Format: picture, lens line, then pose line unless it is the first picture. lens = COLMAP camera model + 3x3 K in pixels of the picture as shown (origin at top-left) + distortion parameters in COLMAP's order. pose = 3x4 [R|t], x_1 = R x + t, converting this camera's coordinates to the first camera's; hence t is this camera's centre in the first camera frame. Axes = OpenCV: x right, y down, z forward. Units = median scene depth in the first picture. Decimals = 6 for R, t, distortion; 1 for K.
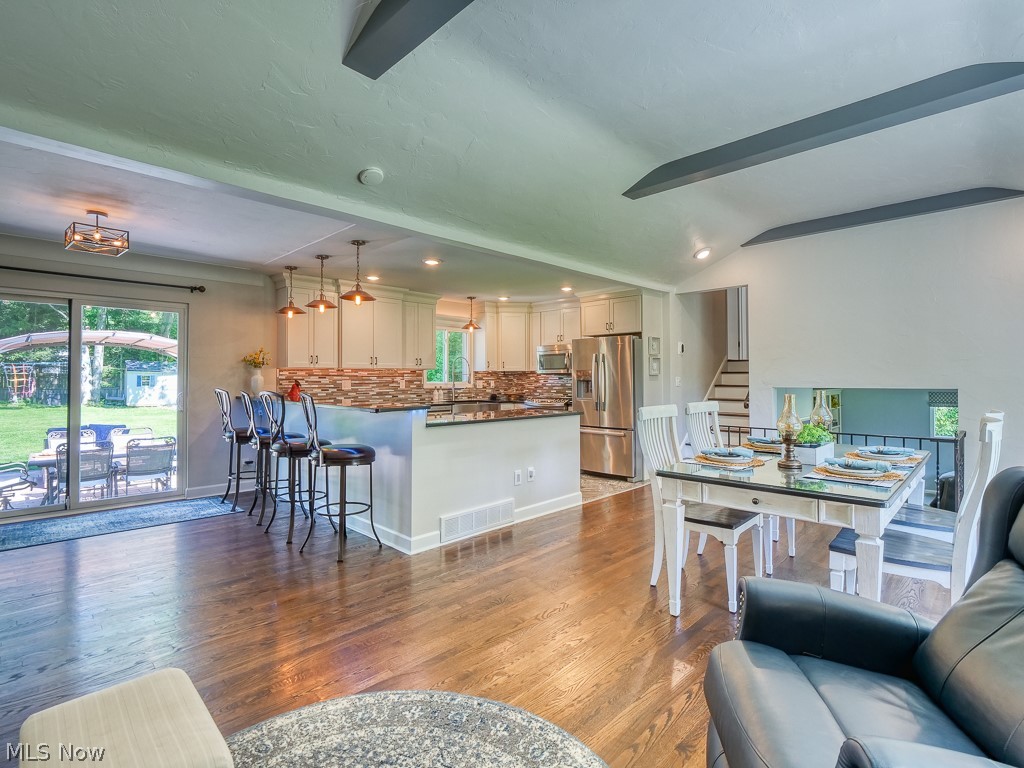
lens RADIAL K [[502.3, 0, 514.7], [0, 502.3, 369.9], [0, 0, 1]] dist [-0.013488, -0.001937]
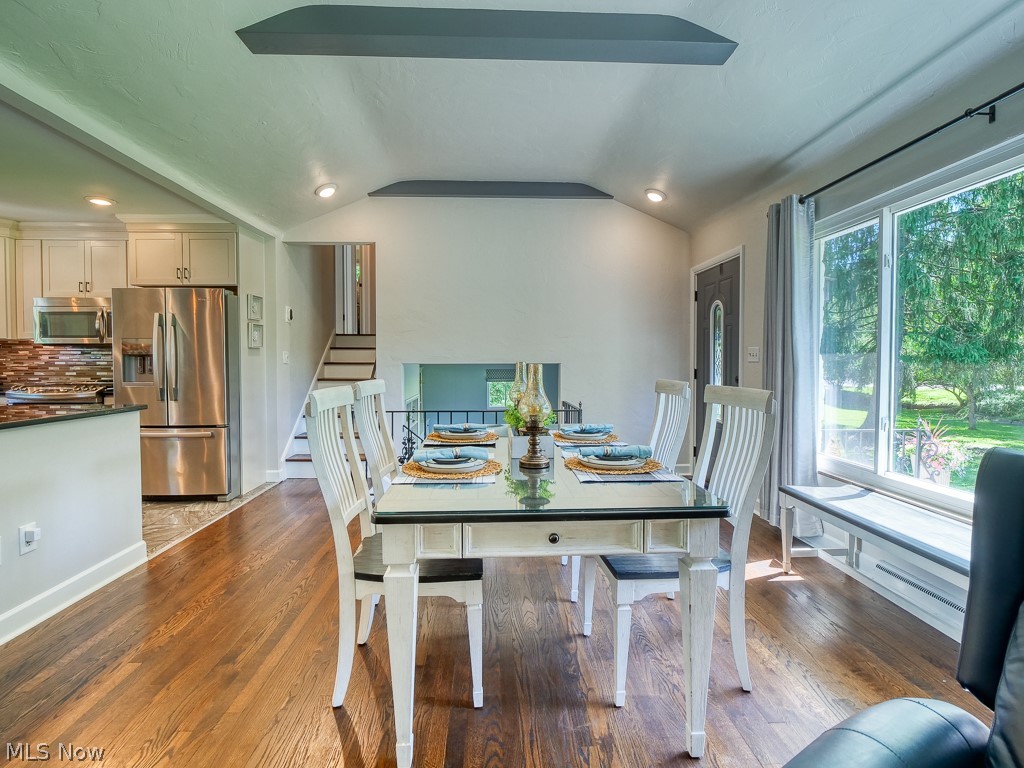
lens RADIAL K [[502.3, 0, 512.4], [0, 502.3, 373.1], [0, 0, 1]] dist [-0.013488, -0.001937]
pose [[0.682806, -0.015891, 0.730427, 0.003504], [-0.013875, 0.999301, 0.034710, 0.016261], [-0.730468, -0.033835, 0.682108, 0.235027]]
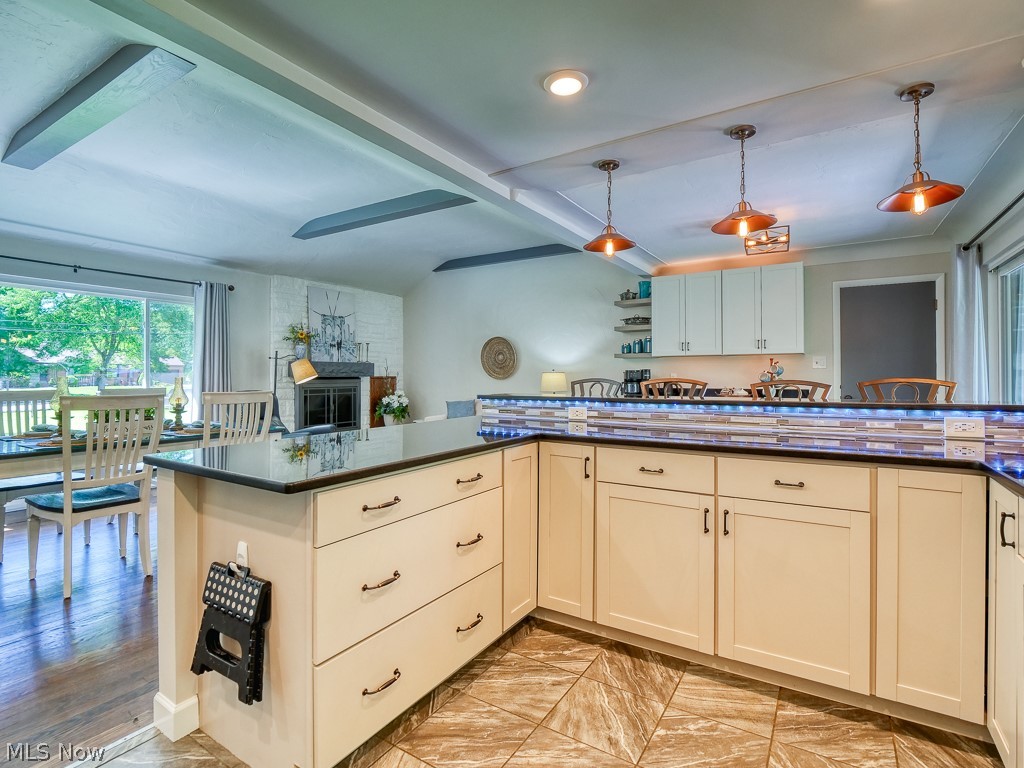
lens RADIAL K [[502.3, 0, 510.9], [0, 502.3, 377.4], [0, 0, 1]] dist [-0.013488, -0.001937]
pose [[-0.975920, 0.002650, -0.218113, -0.023534], [0.005645, 0.999898, -0.013111, 0.030647], [0.218056, -0.014027, -0.975835, 1.096638]]
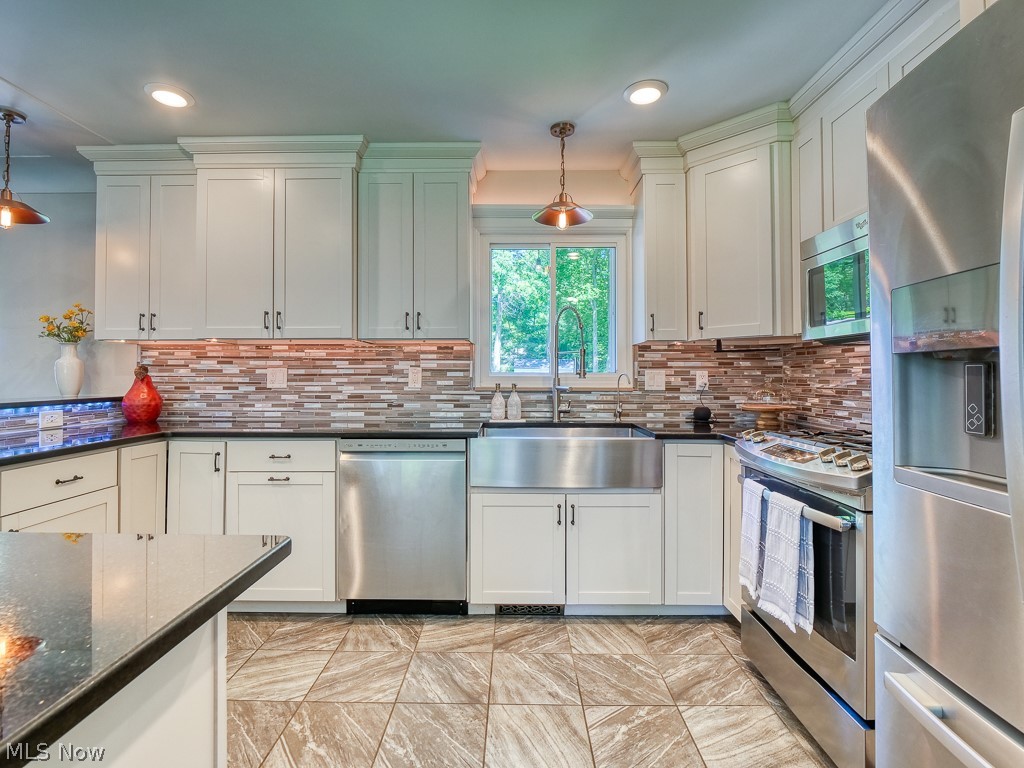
lens RADIAL K [[502.3, 0, 510.6], [0, 502.3, 370.0], [0, 0, 1]] dist [-0.013488, -0.001937]
pose [[0.700675, -0.007486, -0.713441, 0.154068], [0.010879, 0.999941, 0.000191, 0.025244], [0.713397, -0.007895, 0.700715, 0.840925]]
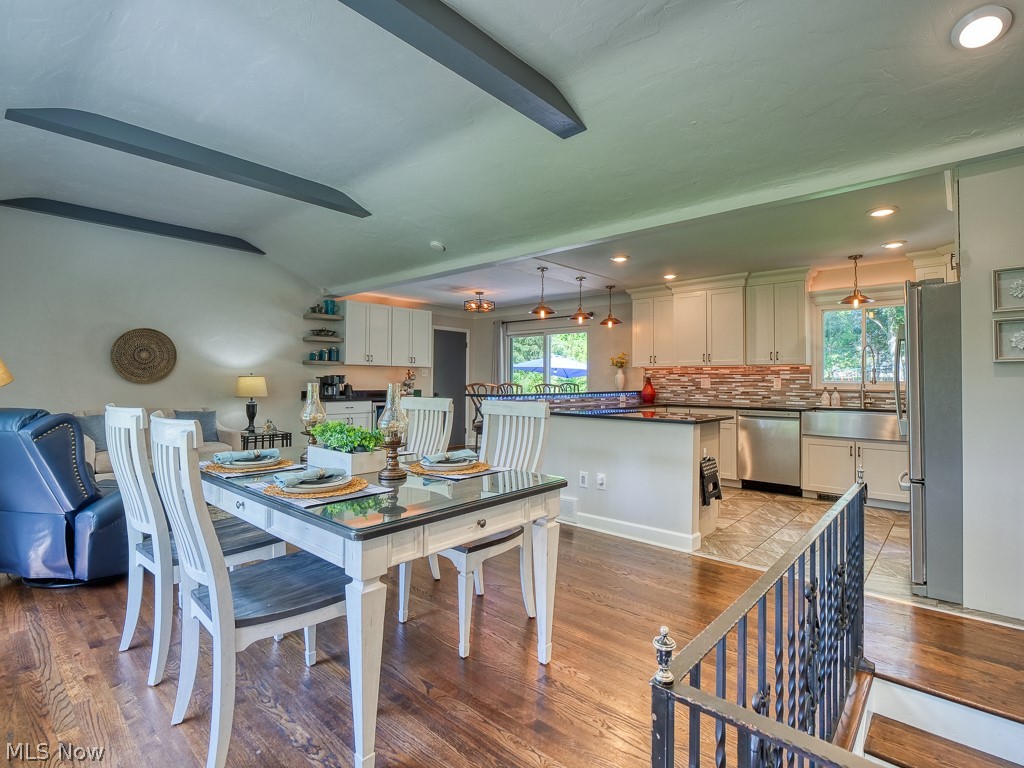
lens RADIAL K [[502.3, 0, 506.5], [0, 502.3, 370.6], [0, 0, 1]] dist [-0.013488, -0.001937]
pose [[0.042048, -0.019433, -0.998927, 0.650475], [0.010593, 0.999763, -0.019004, 0.020129], [0.999059, -0.009783, 0.042244, 0.572814]]
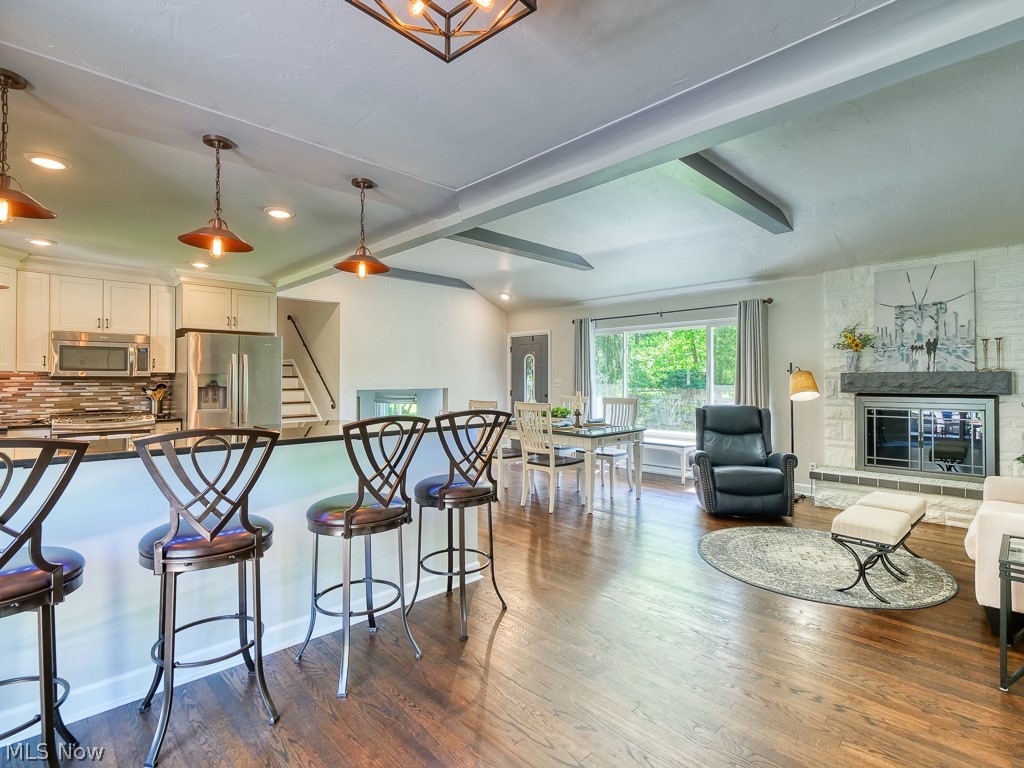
lens RADIAL K [[502.3, 0, 513.7], [0, 502.3, 371.5], [0, 0, 1]] dist [-0.013488, -0.001937]
pose [[0.023548, 0.014944, 0.999611, -0.647050], [-0.016668, 0.999755, -0.014554, 0.000479], [-0.999584, -0.016319, 0.023791, 0.525413]]
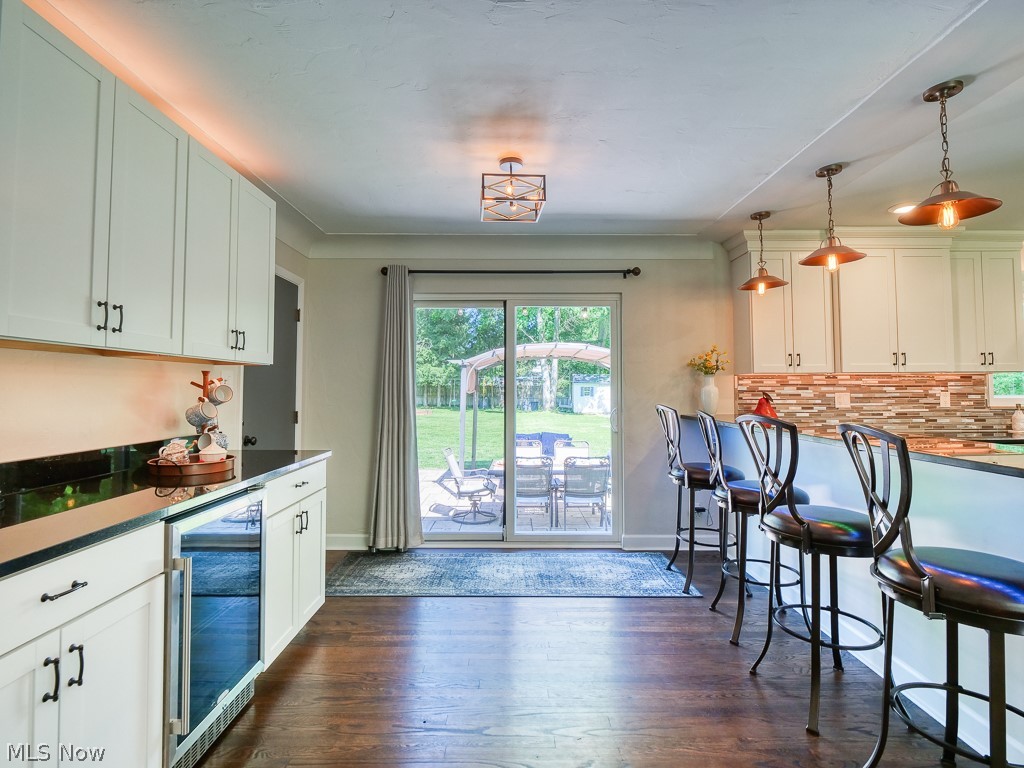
lens RADIAL K [[502.3, 0, 509.8], [0, 502.3, 376.9], [0, 0, 1]] dist [-0.013488, -0.001937]
pose [[0.701829, -0.018756, -0.712098, -0.186948], [0.013970, 0.999823, -0.012566, 0.003192], [0.712208, -0.001128, 0.701967, 0.276244]]
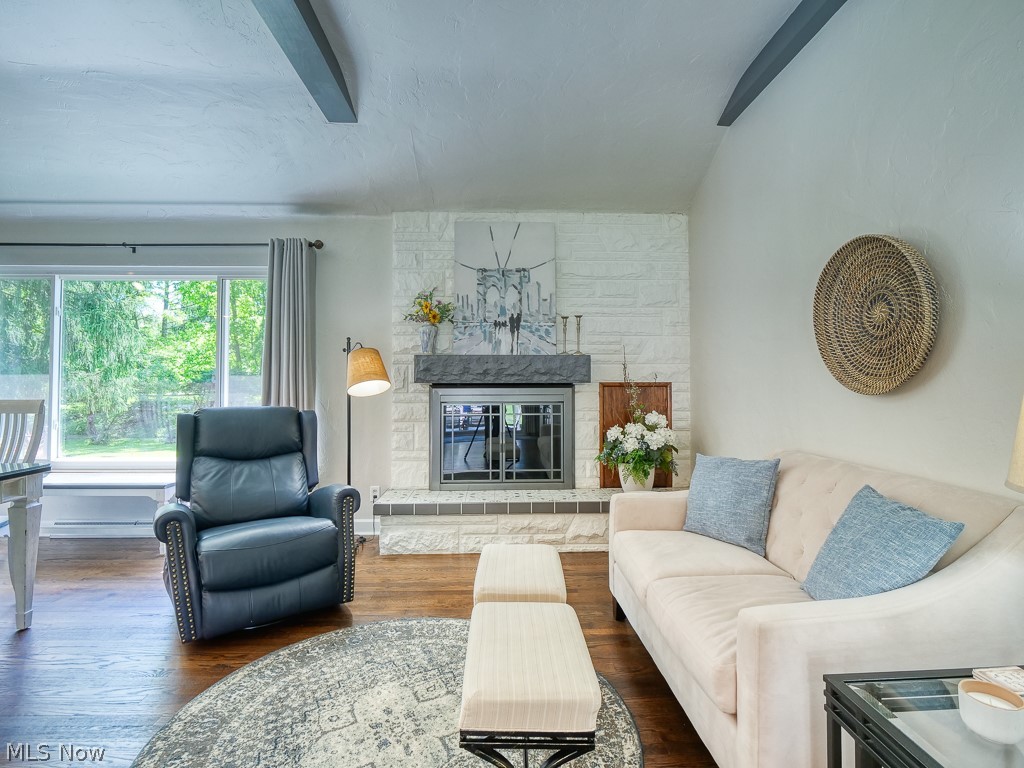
lens RADIAL K [[502.3, 0, 512.6], [0, 502.3, 369.8], [0, 0, 1]] dist [-0.013488, -0.001937]
pose [[-0.729442, 0.016137, 0.683852, -0.294282], [-0.011431, 0.999295, -0.035773, 0.017958], [-0.683947, -0.033911, -0.728743, 0.351763]]
